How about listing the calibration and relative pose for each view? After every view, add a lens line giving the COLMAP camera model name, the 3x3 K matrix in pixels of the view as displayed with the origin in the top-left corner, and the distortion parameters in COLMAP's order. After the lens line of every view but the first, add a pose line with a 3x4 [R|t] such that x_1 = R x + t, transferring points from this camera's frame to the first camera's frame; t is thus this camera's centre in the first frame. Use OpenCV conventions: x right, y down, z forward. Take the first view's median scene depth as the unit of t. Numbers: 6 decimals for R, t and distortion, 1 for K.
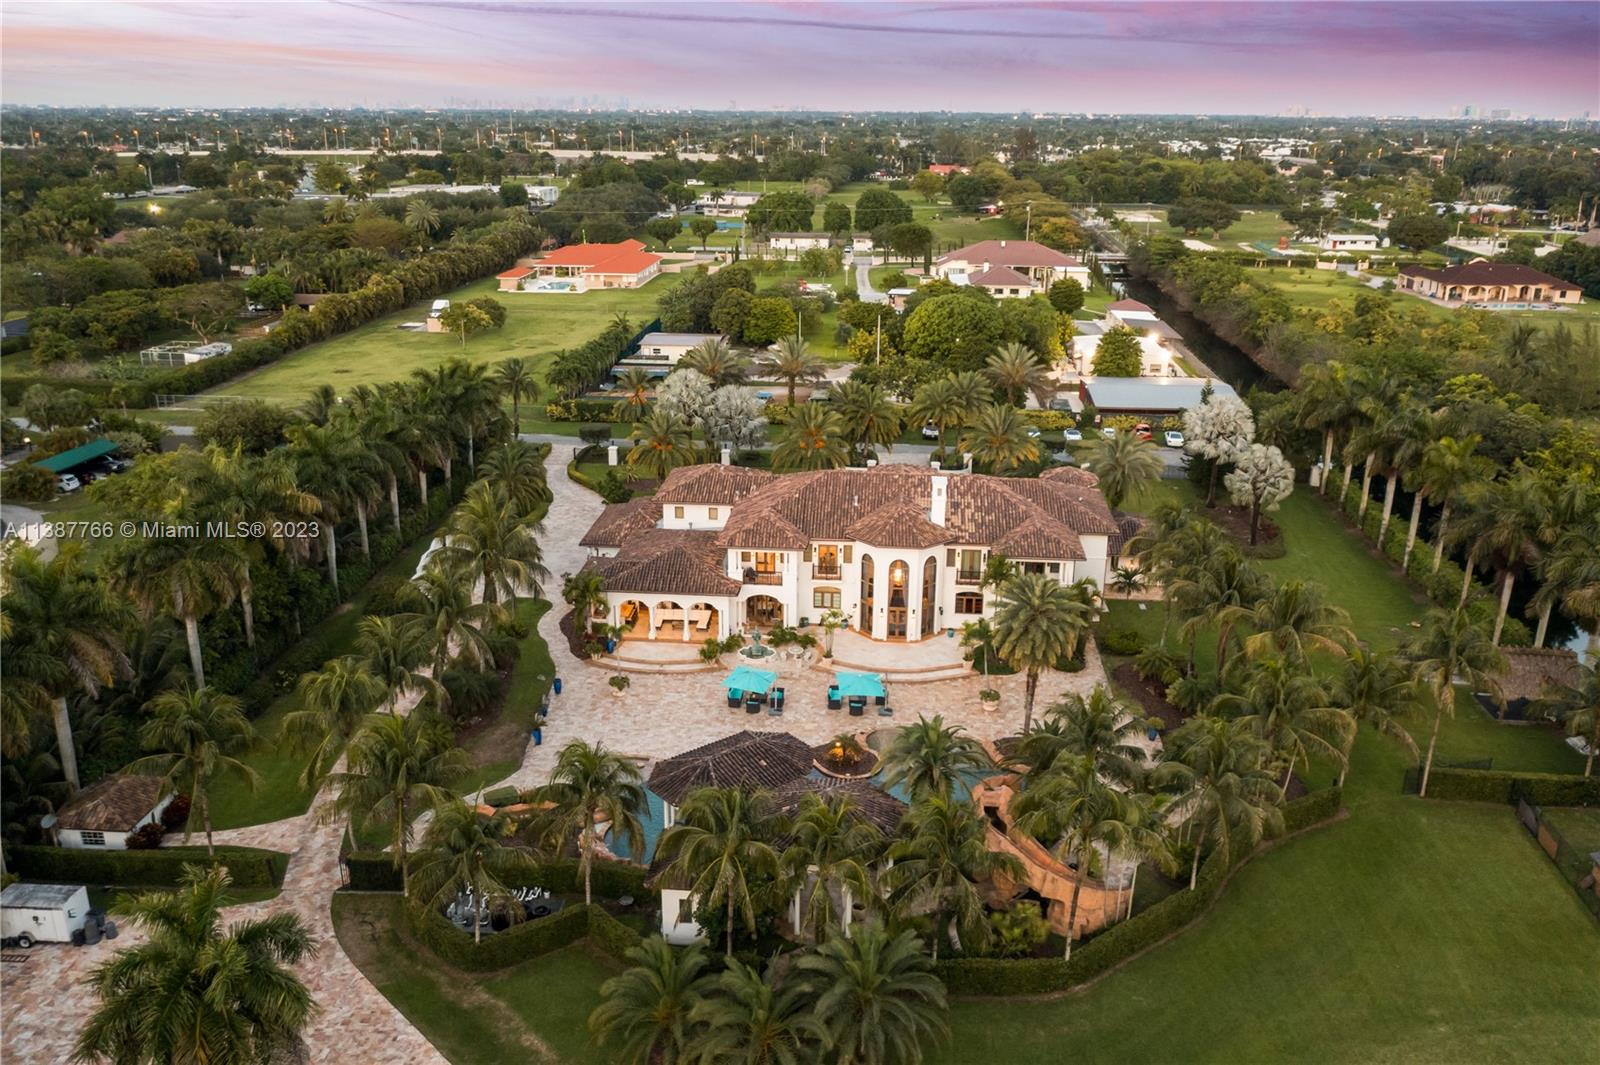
lens RADIAL K [[1292.7, 0, 798.3], [0, 1292.7, 536.6], [0, 0, 1]] dist [0.003630, 0.018114]
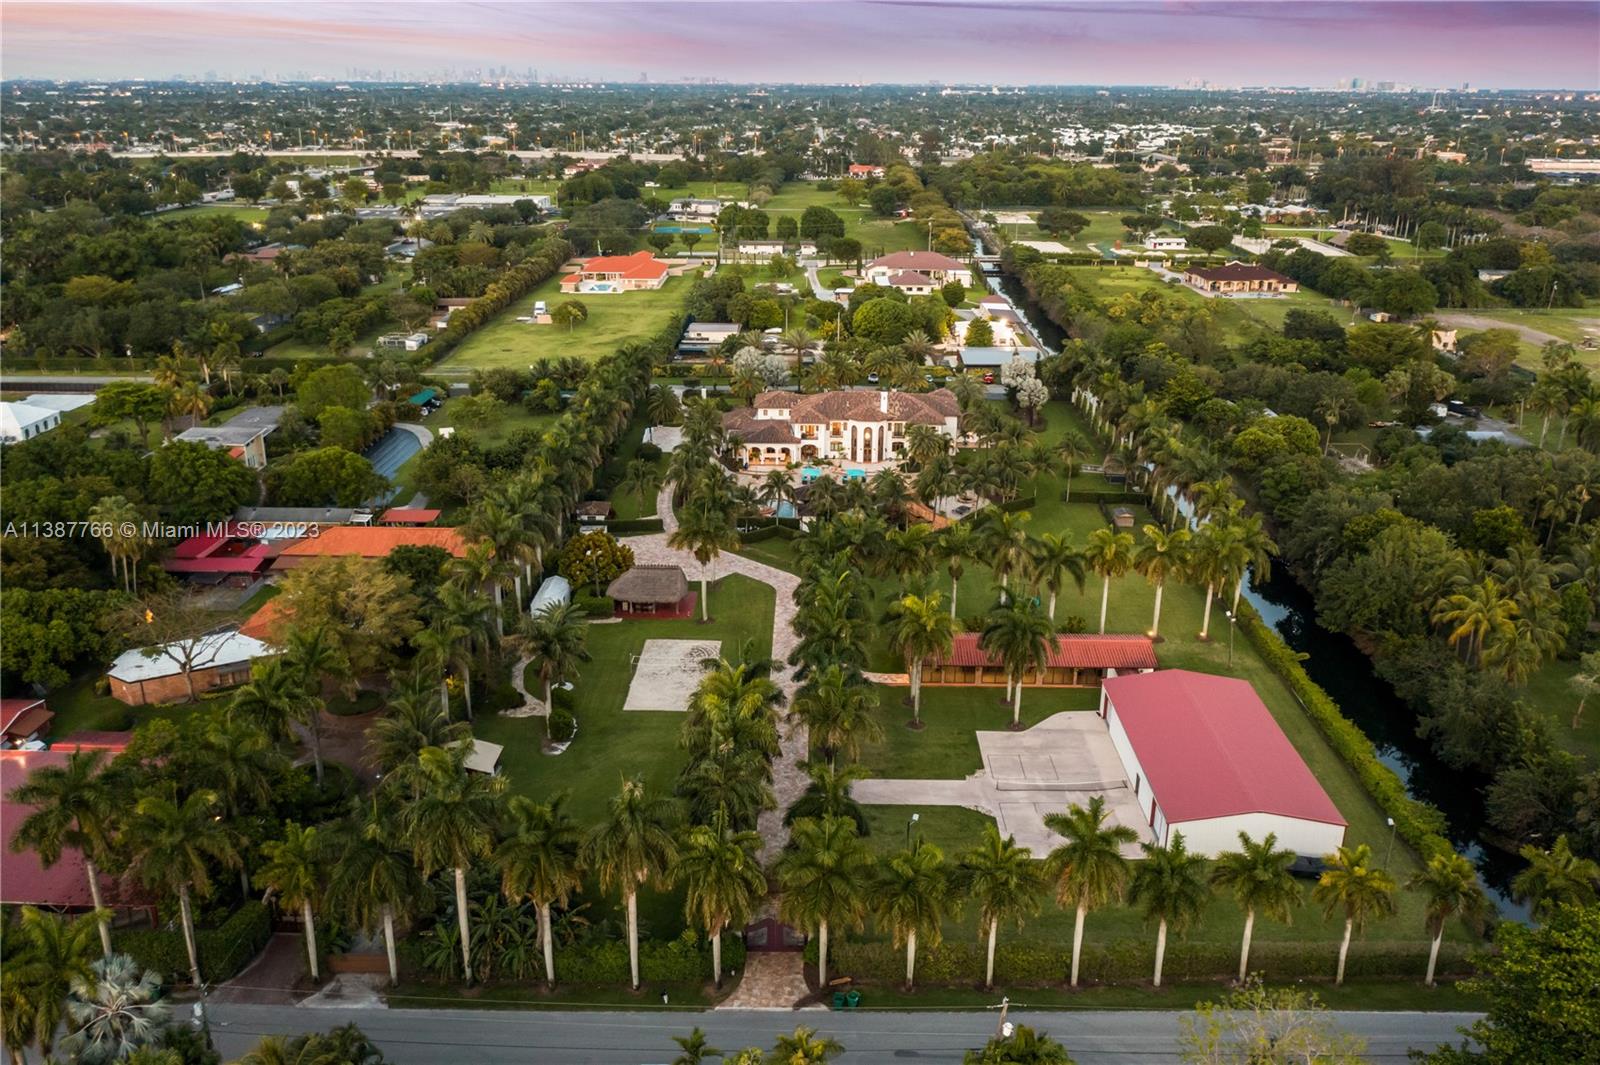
lens RADIAL K [[1292.7, 0, 800.8], [0, 1292.7, 533.1], [0, 0, 1]] dist [0.003630, 0.018114]
pose [[0.997684, -0.024101, 0.063610, -0.073991], [0.022883, 0.999542, 0.019818, 0.060179], [-0.064058, -0.018317, 0.997778, -0.500471]]
